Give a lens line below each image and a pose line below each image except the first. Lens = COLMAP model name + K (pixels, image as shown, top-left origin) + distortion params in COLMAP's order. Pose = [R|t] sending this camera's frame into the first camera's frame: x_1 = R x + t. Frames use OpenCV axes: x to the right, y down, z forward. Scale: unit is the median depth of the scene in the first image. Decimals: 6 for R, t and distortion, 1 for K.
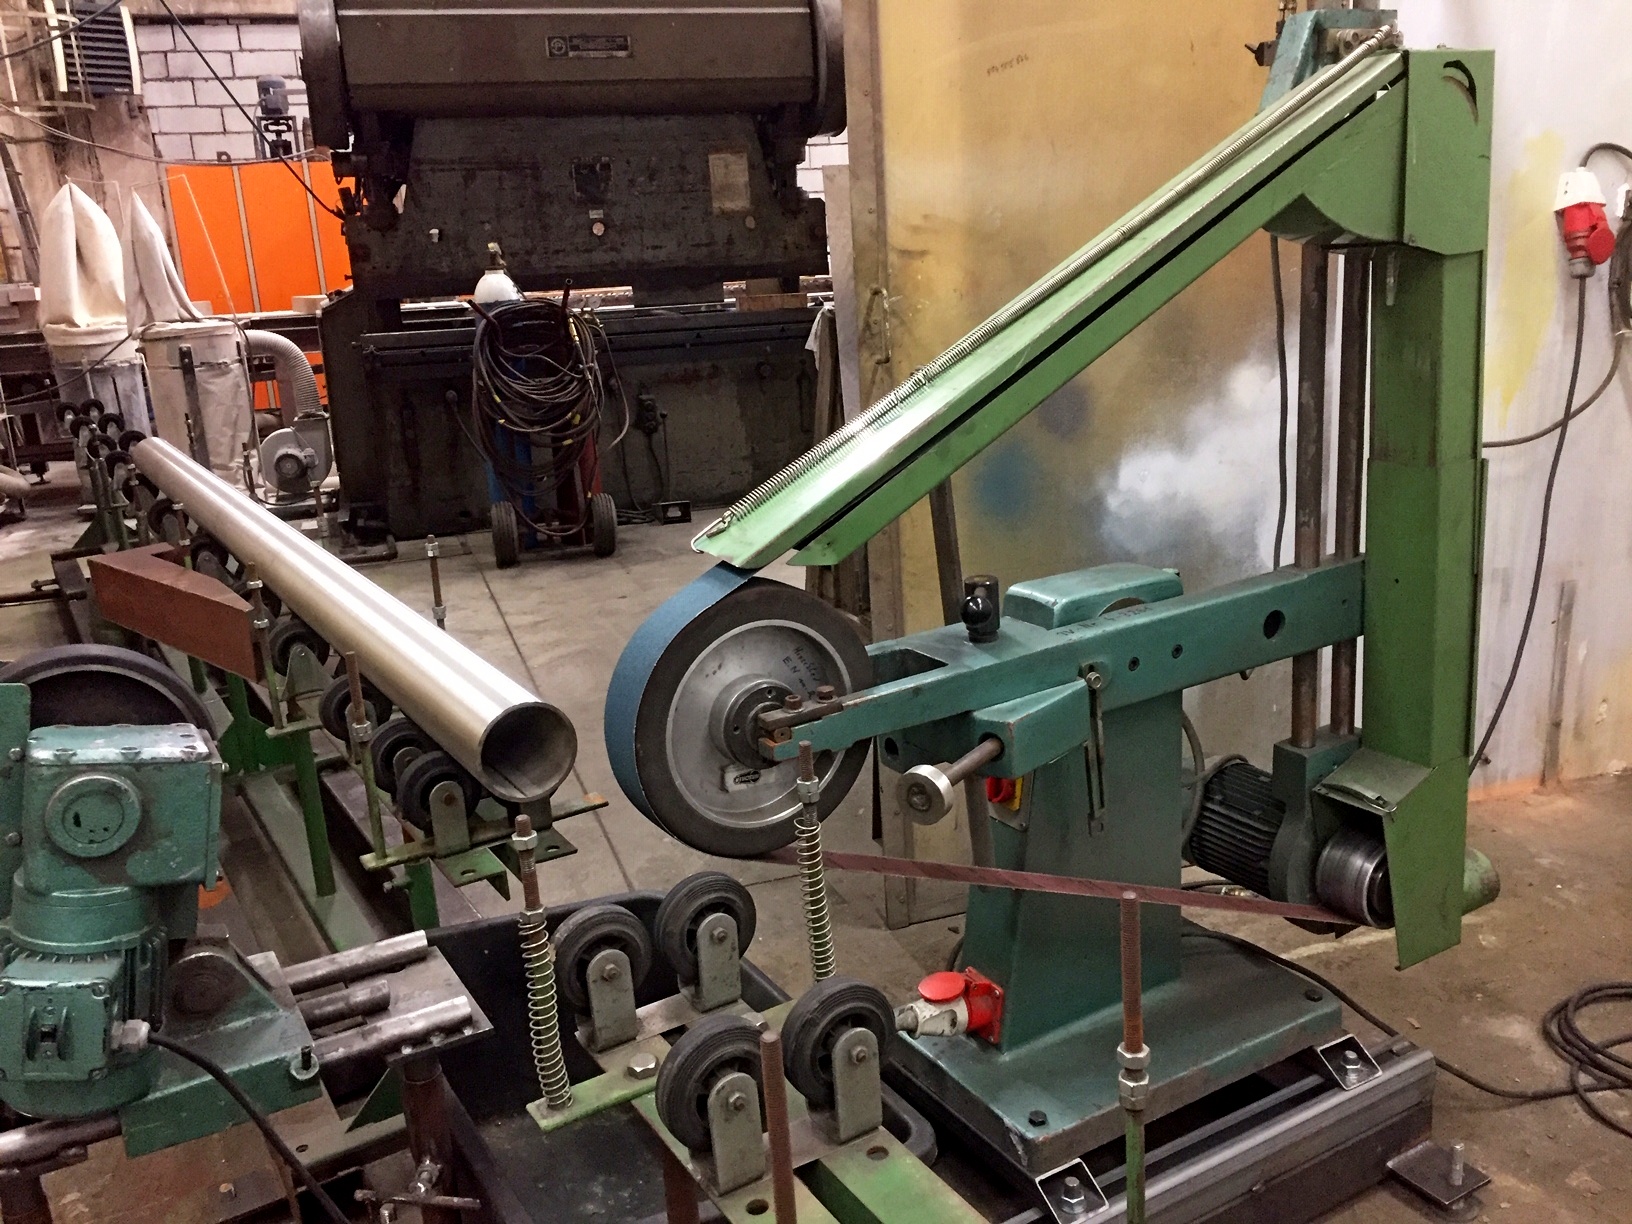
lens RADIAL K [[1388.7, 0, 816.0], [0, 1388.7, 612.0], [0, 0, 1]] dist [0.104396, -0.142380]
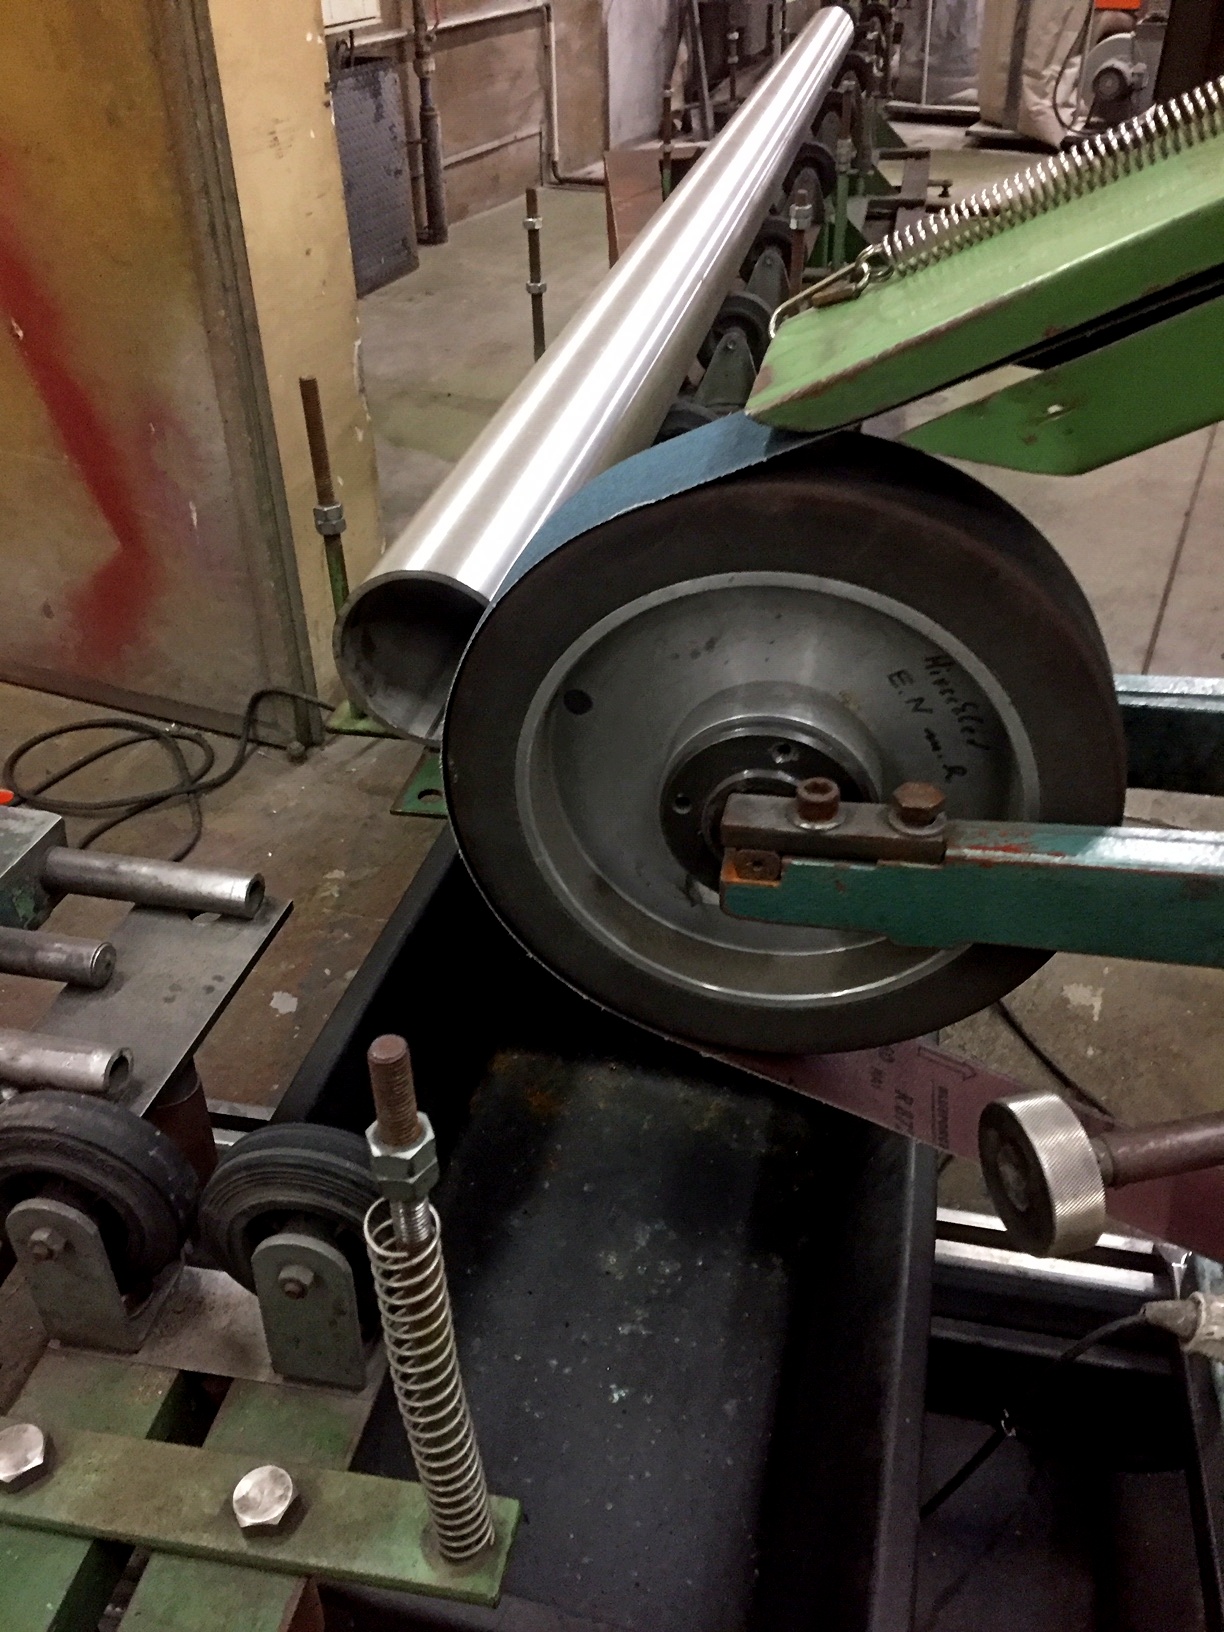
lens RADIAL K [[1388.7, 0, 612.6], [0, 1388.7, 835.8], [0, 0, 1]] dist [0.104396, -0.142380]
pose [[0.742670, 0.418793, -0.522545, 0.143233], [-0.195998, 0.882085, 0.428381, -0.078801], [0.640332, -0.215728, 0.737181, 0.642464]]
